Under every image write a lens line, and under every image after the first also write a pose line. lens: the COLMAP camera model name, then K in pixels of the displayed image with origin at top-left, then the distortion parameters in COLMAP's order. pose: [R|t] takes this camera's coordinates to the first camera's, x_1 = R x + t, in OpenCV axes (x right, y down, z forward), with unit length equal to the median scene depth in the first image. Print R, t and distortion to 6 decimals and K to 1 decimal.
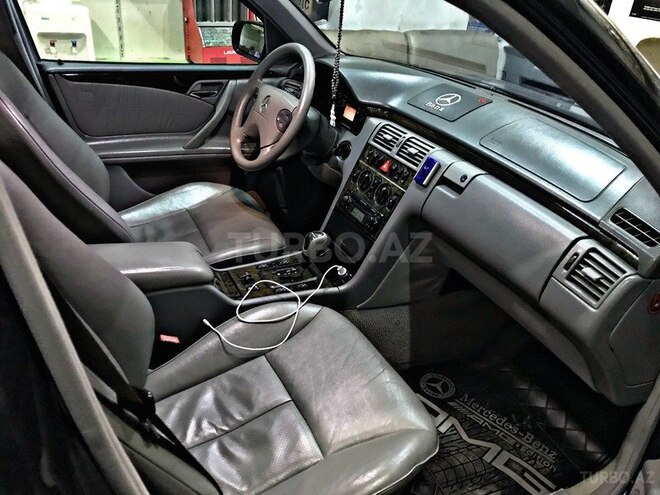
lens RADIAL K [[530.7, 0, 330.0], [0, 530.7, 247.5], [0, 0, 1]] dist [0.007955, -0.003774]
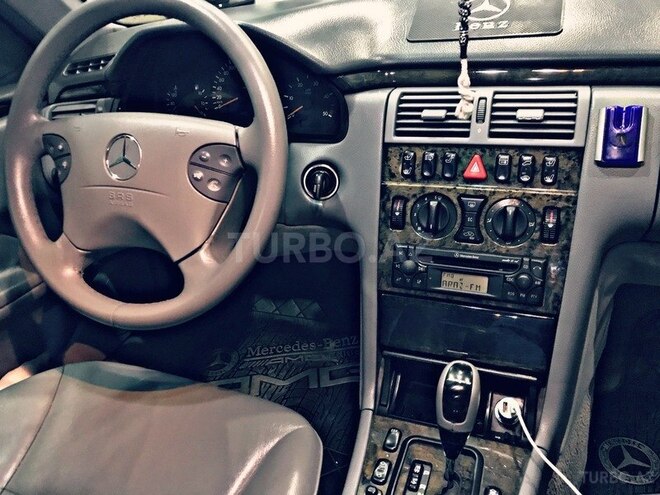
lens RADIAL K [[530.7, 0, 330.0], [0, 530.7, 247.5], [0, 0, 1]] dist [0.007955, -0.003774]
pose [[0.713822, -0.476520, 0.513213, -0.258092], [0.460142, 0.871565, 0.169245, -0.221747], [-0.527947, 0.115340, 0.841409, 0.640604]]
